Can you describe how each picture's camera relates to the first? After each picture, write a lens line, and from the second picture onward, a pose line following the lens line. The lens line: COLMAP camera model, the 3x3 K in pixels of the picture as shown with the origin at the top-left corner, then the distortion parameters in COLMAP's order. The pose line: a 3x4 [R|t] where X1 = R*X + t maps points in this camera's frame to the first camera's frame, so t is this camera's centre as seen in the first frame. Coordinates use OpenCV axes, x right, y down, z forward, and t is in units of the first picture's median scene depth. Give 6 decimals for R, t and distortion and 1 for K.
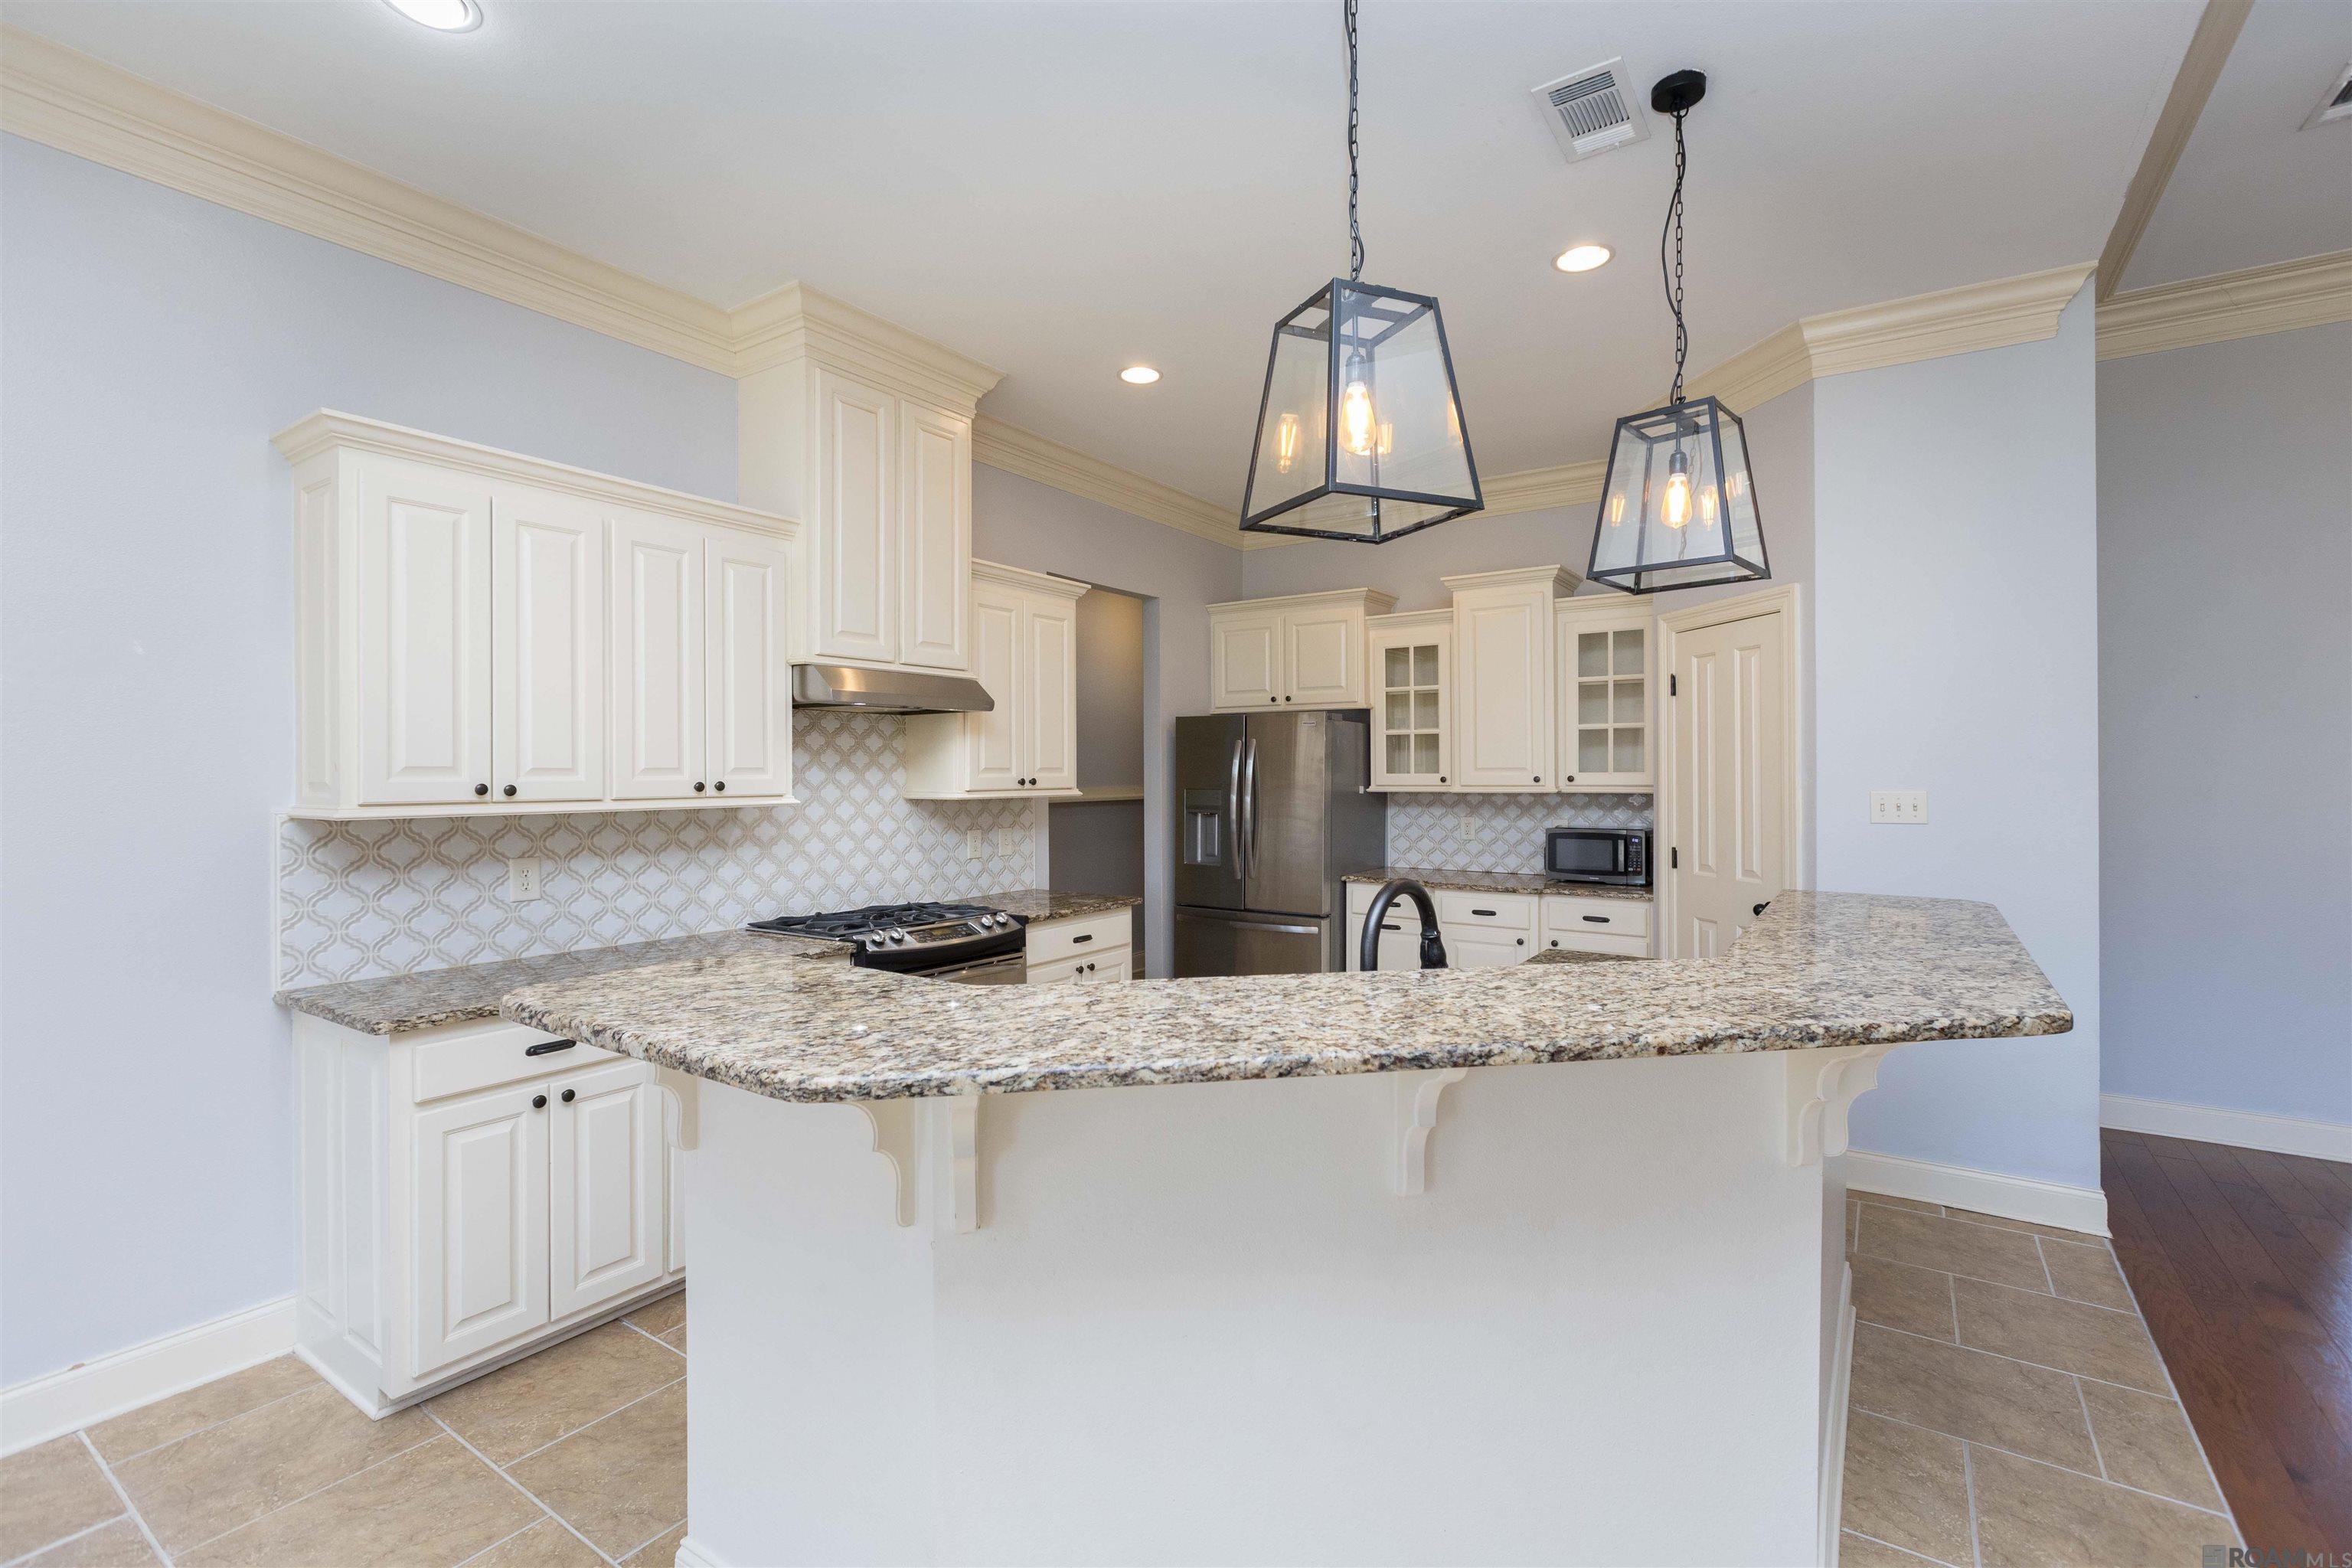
lens RADIAL K [[1053.9, 0, 1171.9], [0, 1053.9, 765.0], [0, 0, 1]] dist [0.003272, 0.000432]
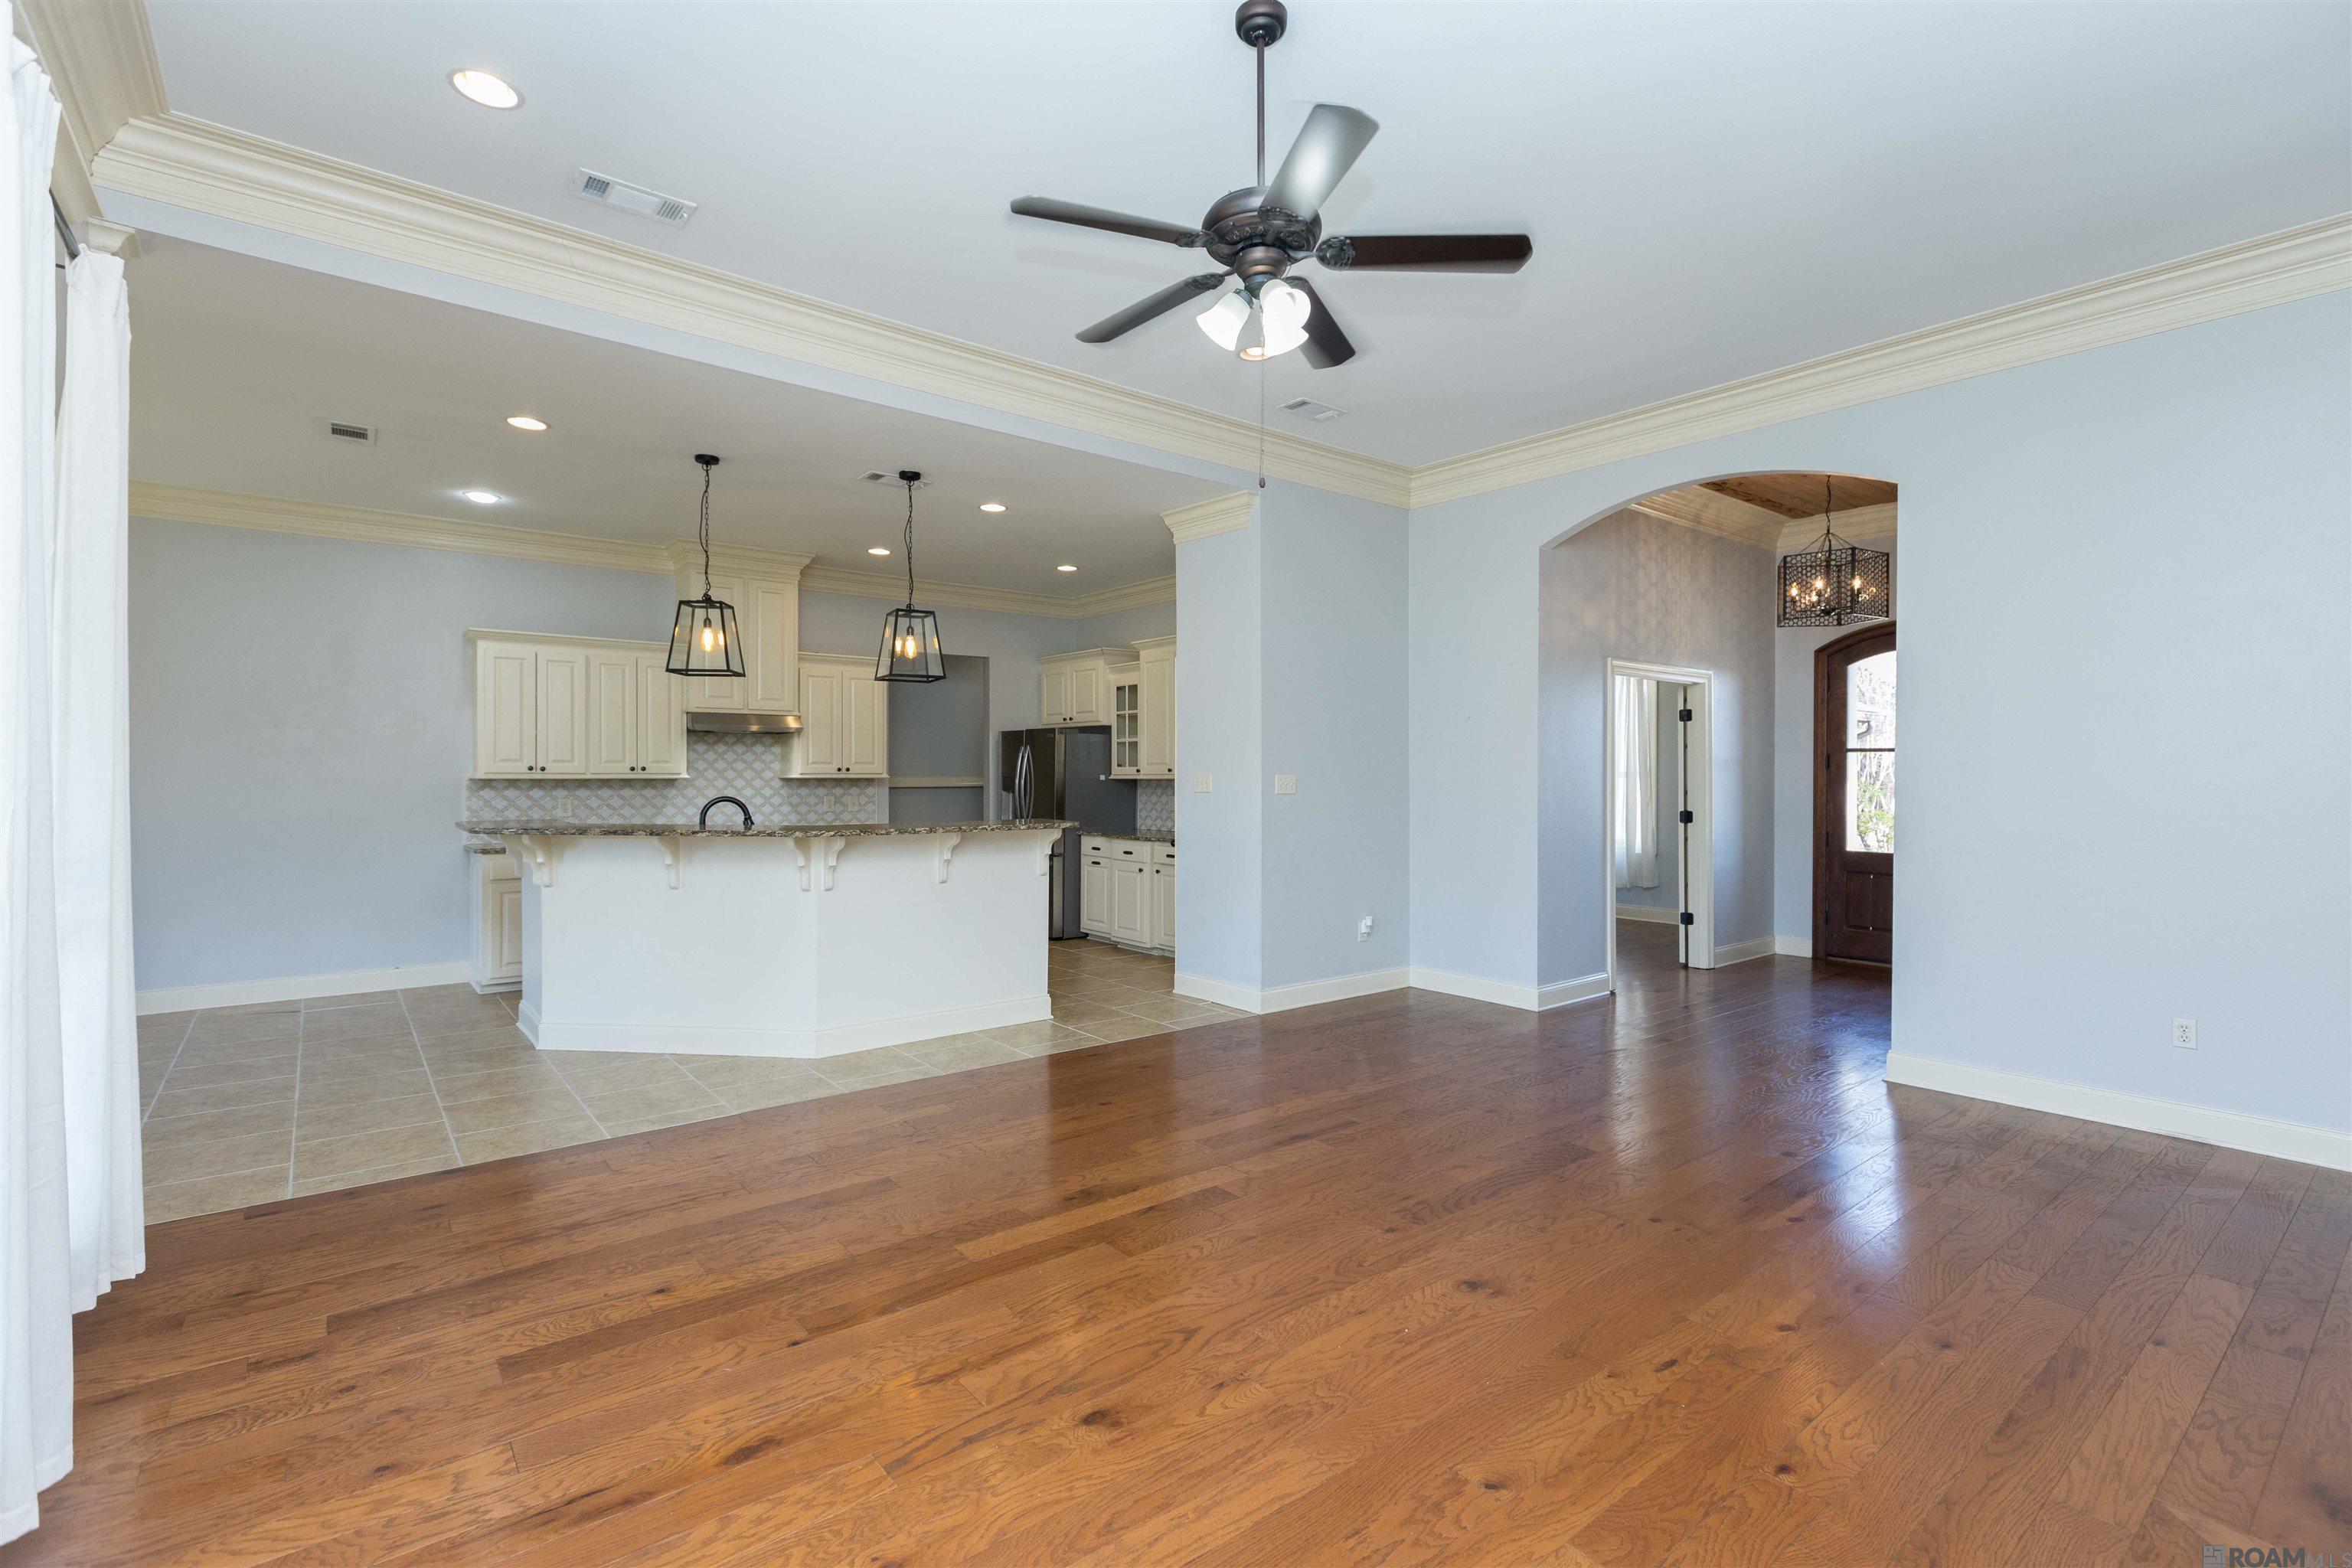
lens RADIAL K [[1053.9, 0, 1181.6], [0, 1053.9, 780.7], [0, 0, 1]] dist [0.003272, 0.000432]
pose [[0.960646, 0.003743, -0.277749, 0.746069], [-0.001076, 0.999952, 0.009756, 0.013462], [0.277772, -0.009074, 0.960604, -0.477171]]
